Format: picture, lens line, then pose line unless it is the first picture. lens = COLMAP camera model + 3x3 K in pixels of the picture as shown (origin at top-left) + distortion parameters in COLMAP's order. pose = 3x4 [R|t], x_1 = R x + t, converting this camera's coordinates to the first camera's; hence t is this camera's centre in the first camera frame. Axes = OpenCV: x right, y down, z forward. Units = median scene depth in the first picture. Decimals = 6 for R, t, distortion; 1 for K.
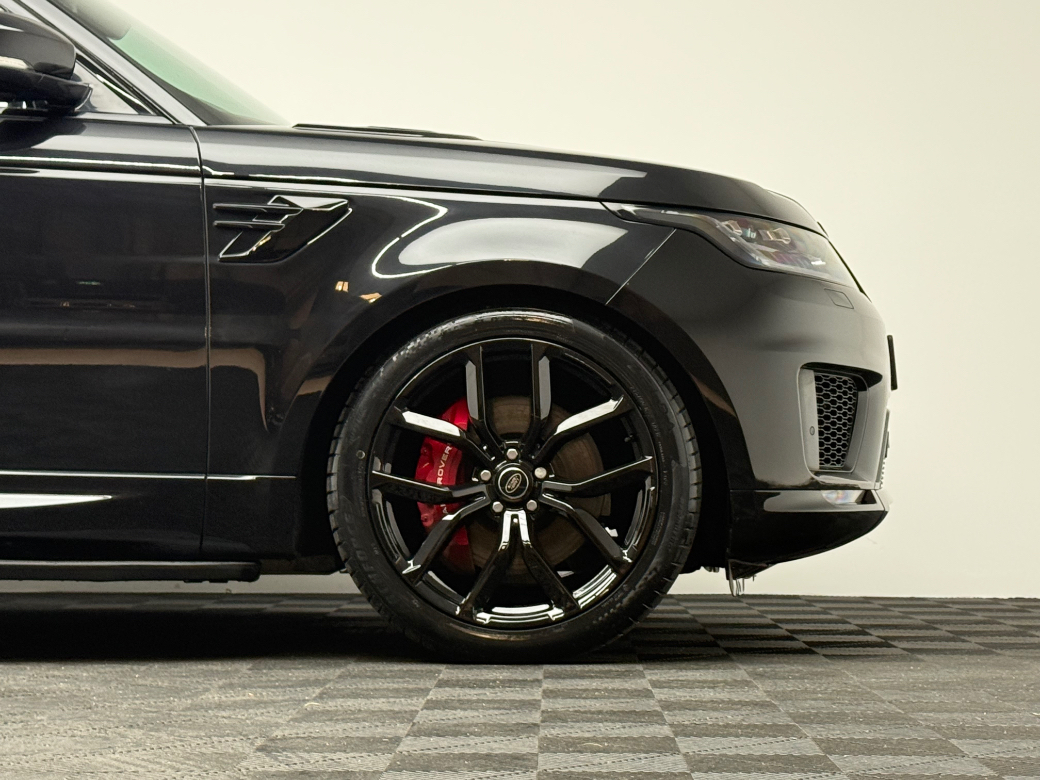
lens RADIAL K [[2258.8, 0, 522.0], [0, 2258.8, 388.6], [0, 0, 1]] dist [0.159762, 0.000000]
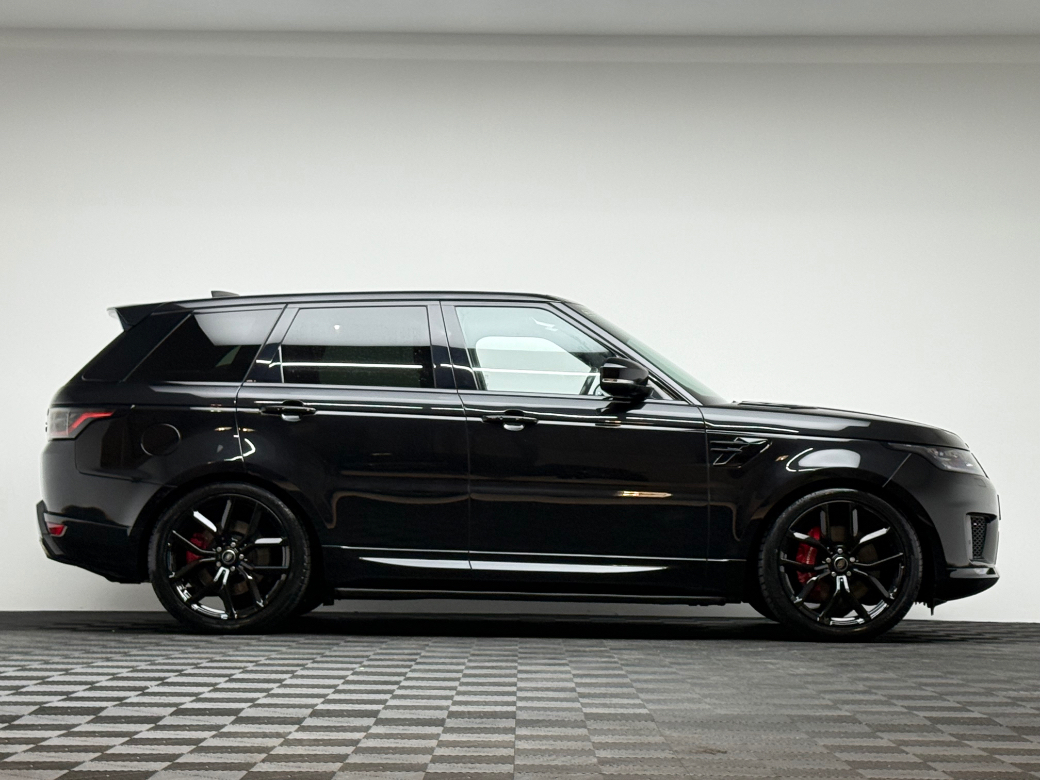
lens RADIAL K [[2258.8, 0, 517.8], [0, 2258.8, 396.4], [0, 0, 1]] dist [0.159762, 0.000000]
pose [[0.999851, 0.009390, 0.014468, -0.366179], [-0.009110, 0.999773, -0.019267, -0.080731], [-0.014645, 0.019133, 0.999710, -1.300038]]
